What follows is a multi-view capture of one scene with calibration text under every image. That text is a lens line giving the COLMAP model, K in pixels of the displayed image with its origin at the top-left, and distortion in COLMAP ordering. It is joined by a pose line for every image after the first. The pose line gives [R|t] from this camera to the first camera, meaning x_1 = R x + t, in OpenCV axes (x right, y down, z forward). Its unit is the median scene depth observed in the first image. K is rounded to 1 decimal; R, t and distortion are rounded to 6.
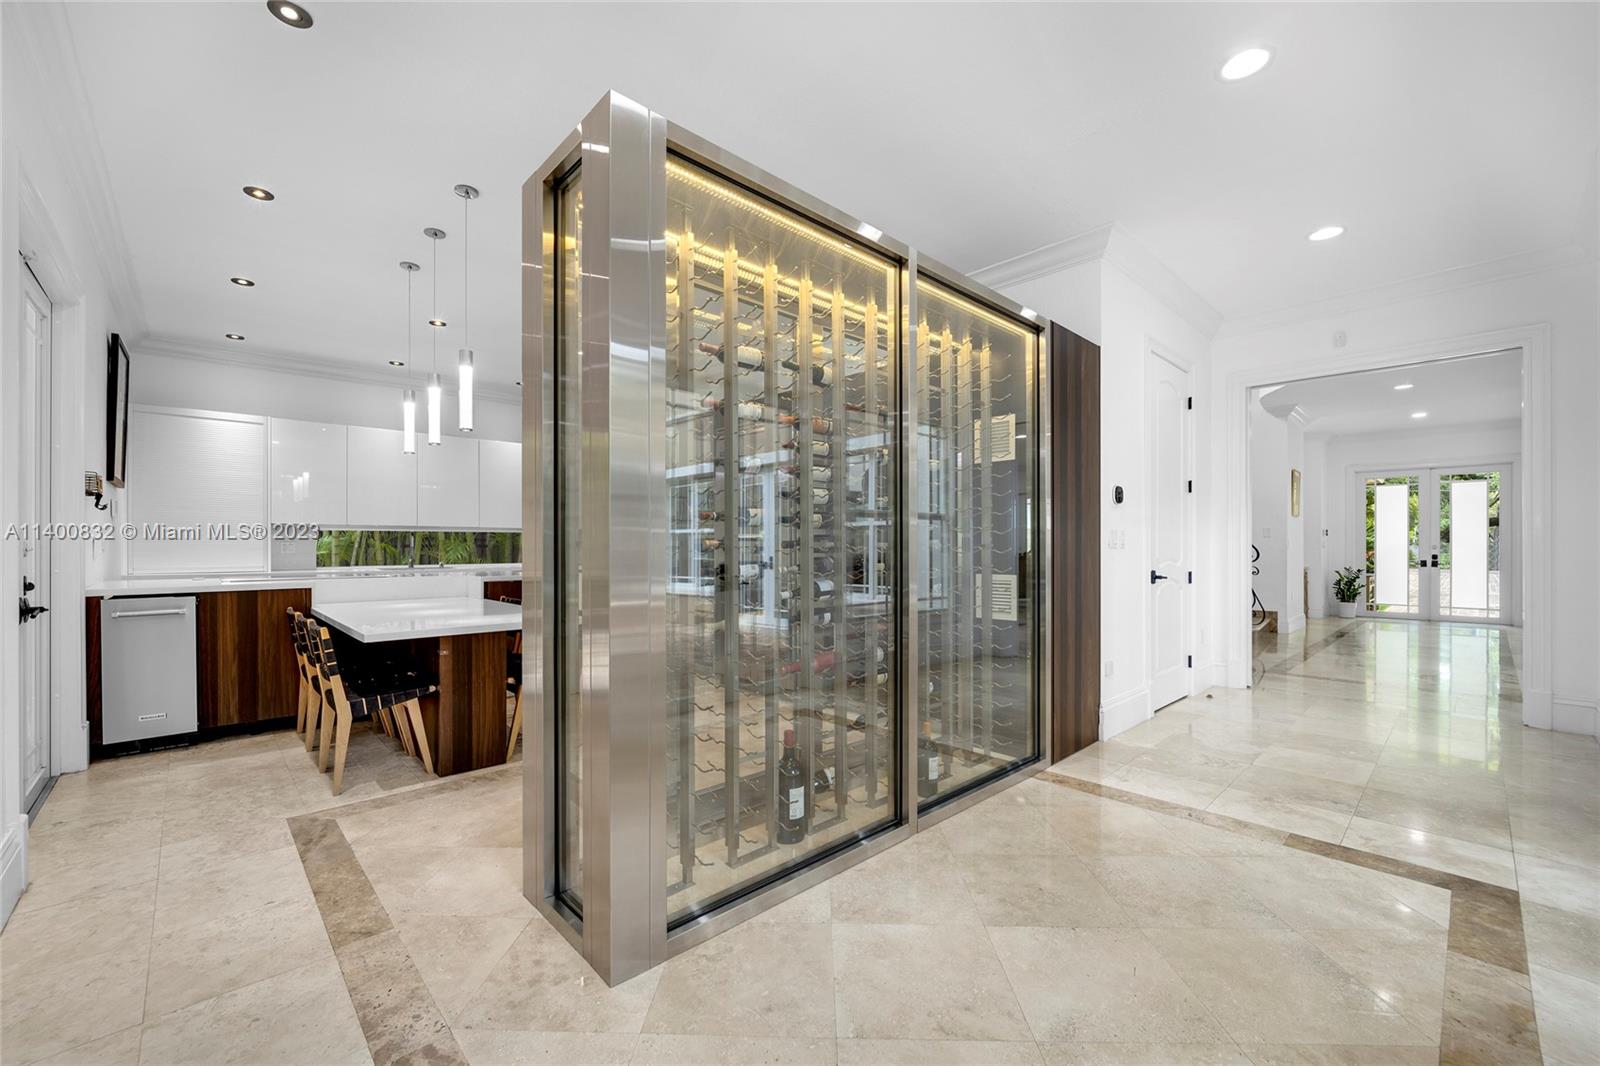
lens RADIAL K [[645.3, 0, 800.1], [0, 645.3, 544.4], [0, 0, 1]] dist [-0.023071, -0.000245]
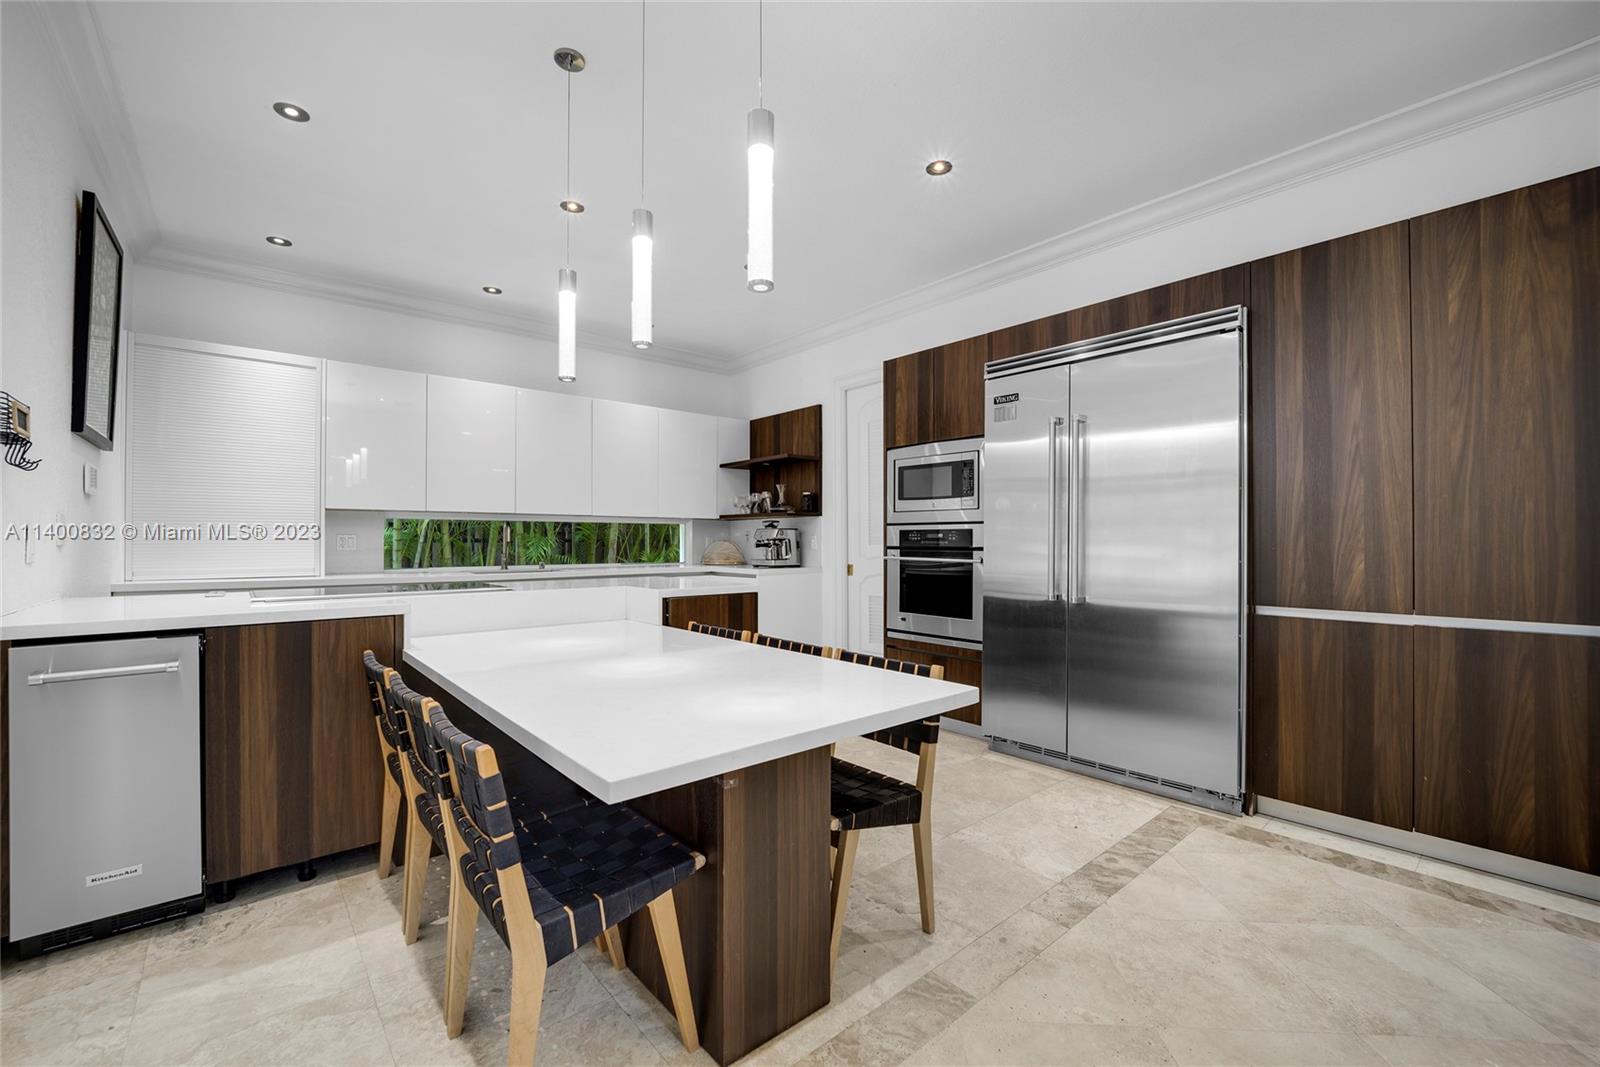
lens RADIAL K [[649.9, 0, 793.1], [0, 649.9, 535.5], [0, 0, 1]] dist [-0.023361, 0.000192]
pose [[0.998644, 0.002279, -0.052012, -0.409873], [-0.002622, 0.999975, -0.006519, 0.001721], [0.051996, 0.006647, 0.998625, 0.465829]]
